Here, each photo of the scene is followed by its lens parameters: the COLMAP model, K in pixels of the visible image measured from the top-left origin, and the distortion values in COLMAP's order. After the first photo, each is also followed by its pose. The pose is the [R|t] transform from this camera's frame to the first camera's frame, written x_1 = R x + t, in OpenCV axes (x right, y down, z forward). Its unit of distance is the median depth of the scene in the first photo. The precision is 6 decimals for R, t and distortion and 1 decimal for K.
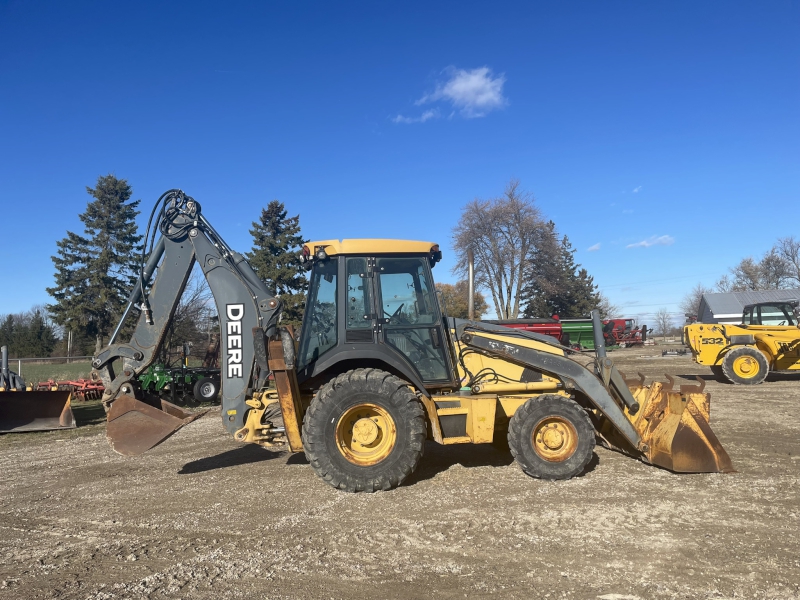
lens RADIAL K [[613.5, 0, 400.0], [0, 613.5, 300.0], [0, 0, 1]] dist [0.083965, -0.127602]
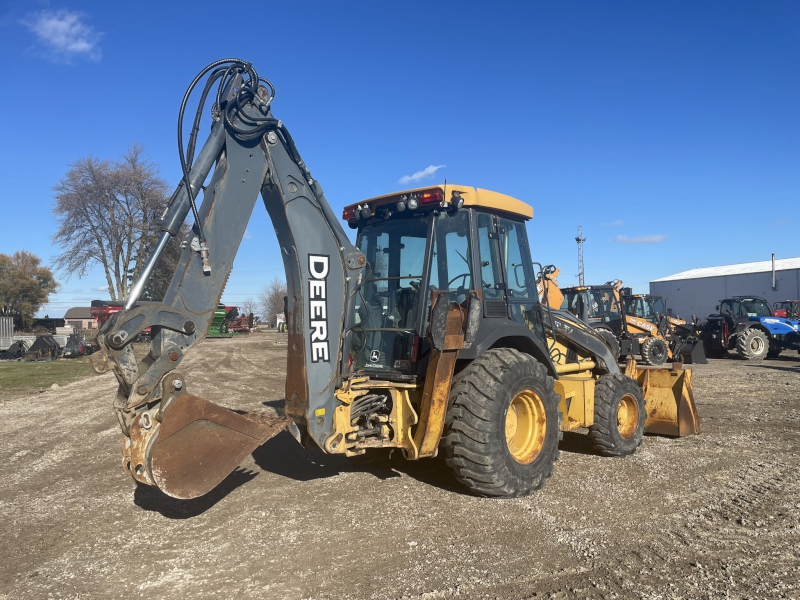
lens RADIAL K [[613.5, 0, 400.0], [0, 613.5, 300.0], [0, 0, 1]] dist [0.083965, -0.127602]
pose [[0.757608, 0.051909, 0.650643, -0.645996], [-0.064637, 0.997899, -0.004351, 0.053987], [-0.649502, -0.038759, 0.759371, 0.421047]]
